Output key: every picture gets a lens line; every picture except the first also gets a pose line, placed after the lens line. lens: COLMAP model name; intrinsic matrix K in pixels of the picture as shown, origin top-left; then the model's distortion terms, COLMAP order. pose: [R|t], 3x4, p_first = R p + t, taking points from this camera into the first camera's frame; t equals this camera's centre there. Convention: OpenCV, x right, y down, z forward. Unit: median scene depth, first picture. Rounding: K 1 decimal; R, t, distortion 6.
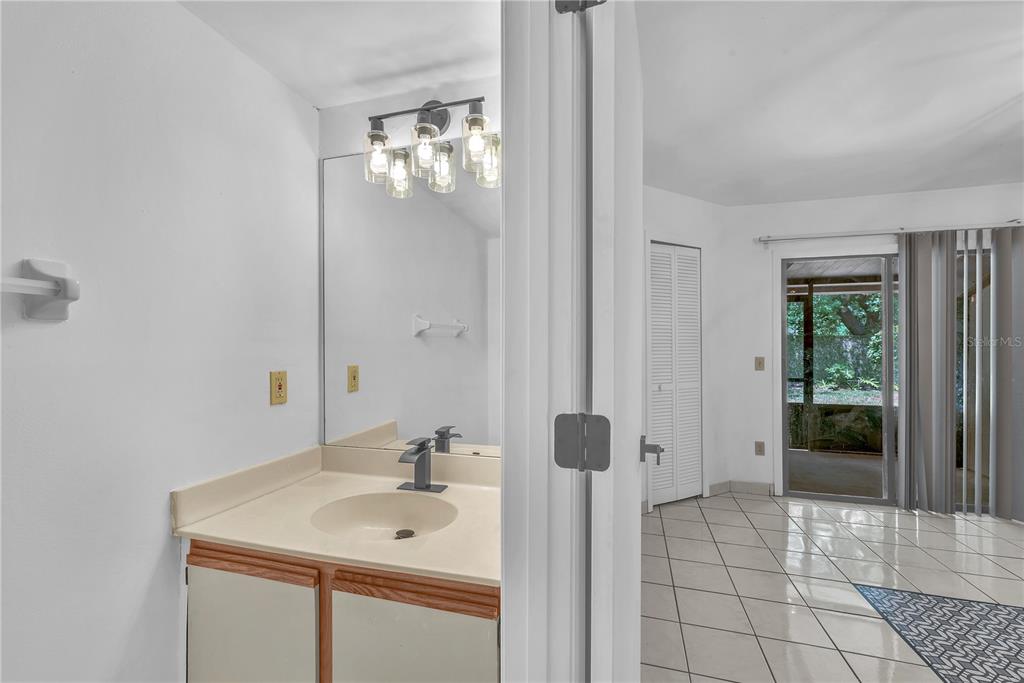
lens RADIAL K [[428.2, 0, 497.4], [0, 428.2, 343.5], [0, 0, 1]] dist [-0.003342, 0.000820]
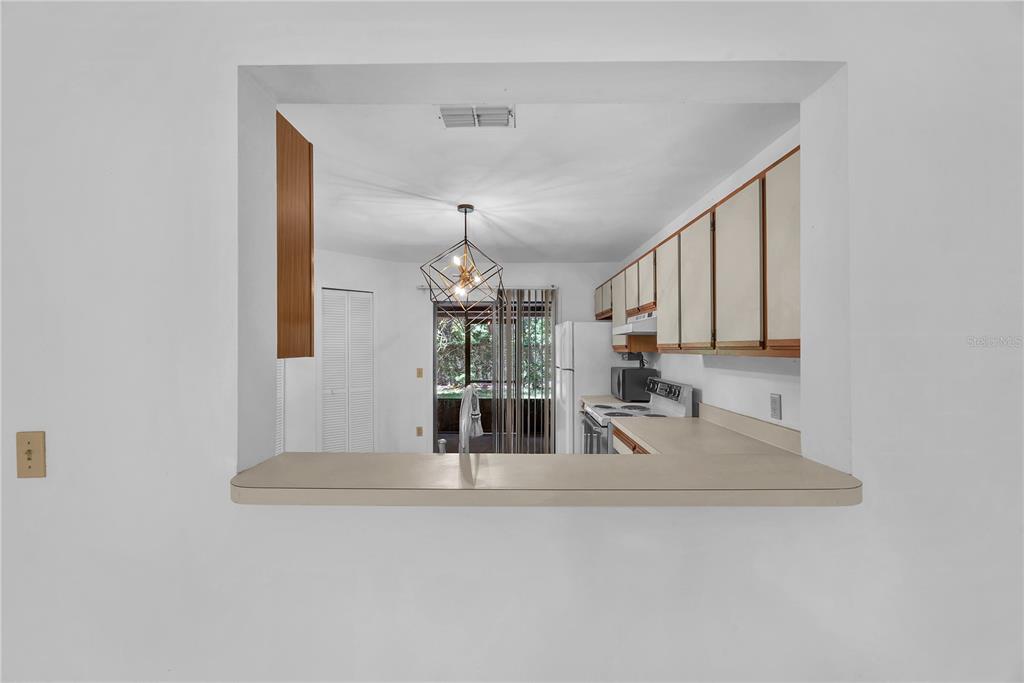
lens RADIAL K [[428.2, 0, 508.9], [0, 428.2, 345.4], [0, 0, 1]] dist [-0.003342, 0.000820]
pose [[0.959825, 0.004264, 0.280566, 0.499369], [-0.004449, 0.999990, 0.000021, -0.047216], [-0.280563, -0.001269, 0.959835, -0.474383]]
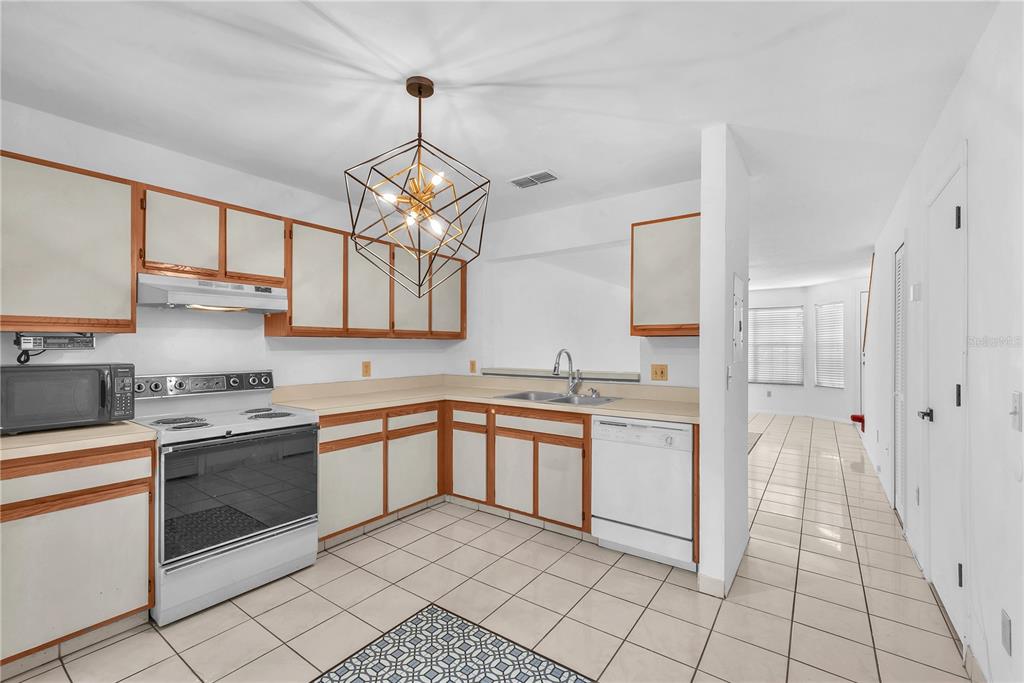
lens RADIAL K [[428.2, 0, 507.4], [0, 428.2, 344.6], [0, 0, 1]] dist [-0.003342, 0.000820]
pose [[-0.944083, -0.001774, 0.329704, 0.385245], [-0.006063, 0.999910, -0.011980, -0.010327], [-0.329653, -0.013309, -0.944008, 0.854959]]
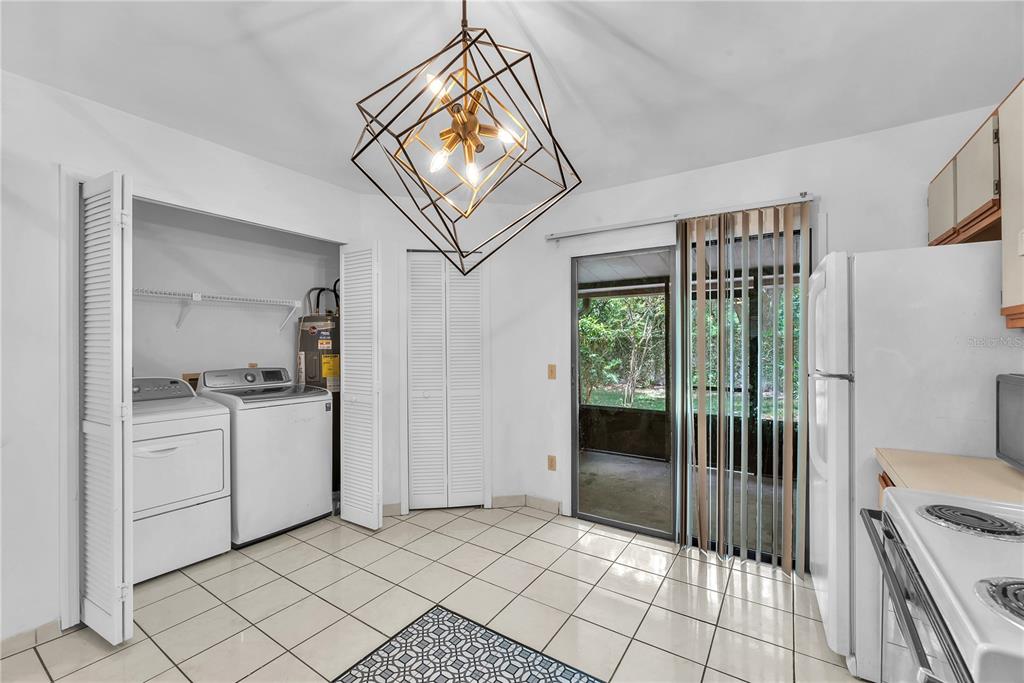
lens RADIAL K [[428.2, 0, 504.0], [0, 428.2, 347.9], [0, 0, 1]] dist [-0.003342, 0.000820]
pose [[0.957946, 0.000752, -0.286948, 0.785237], [0.003881, 0.999871, 0.015575, -0.019781], [0.286923, -0.016033, 0.957820, 0.082104]]
